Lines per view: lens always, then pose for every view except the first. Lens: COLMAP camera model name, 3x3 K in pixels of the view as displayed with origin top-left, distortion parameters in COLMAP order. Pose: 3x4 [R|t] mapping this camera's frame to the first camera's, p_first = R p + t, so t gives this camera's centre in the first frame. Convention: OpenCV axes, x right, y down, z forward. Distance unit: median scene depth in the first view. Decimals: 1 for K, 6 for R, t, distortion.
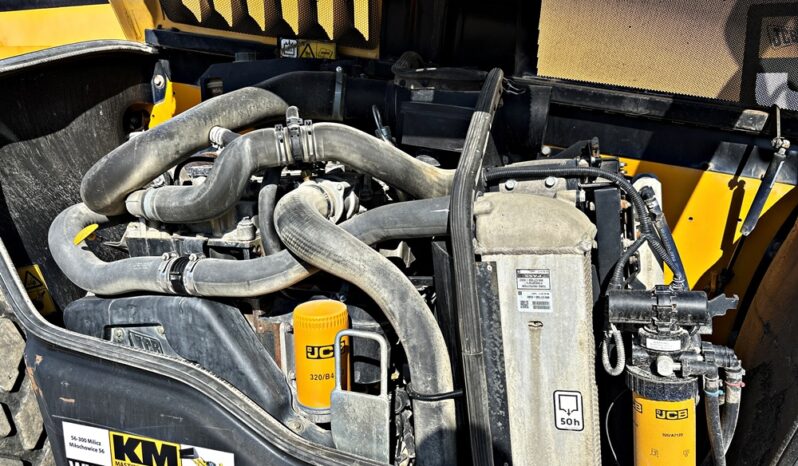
lens RADIAL K [[601.9, 0, 403.3], [0, 601.9, 231.2], [0, 0, 1]] dist [0.047816, -0.062162]
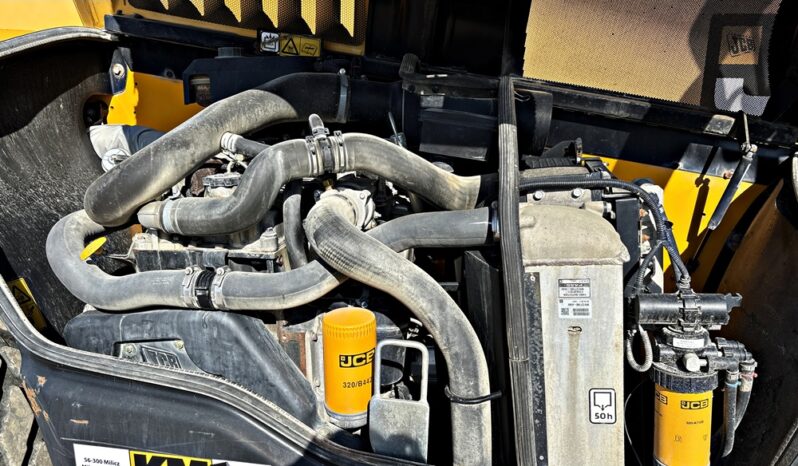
lens RADIAL K [[601.9, 0, 403.3], [0, 601.9, 231.2], [0, 0, 1]] dist [0.047816, -0.062162]
pose [[0.988703, -0.022316, 0.148216, -0.188806], [0.015707, 0.998836, 0.045612, -0.058618], [-0.149061, -0.042769, 0.987903, -0.007258]]
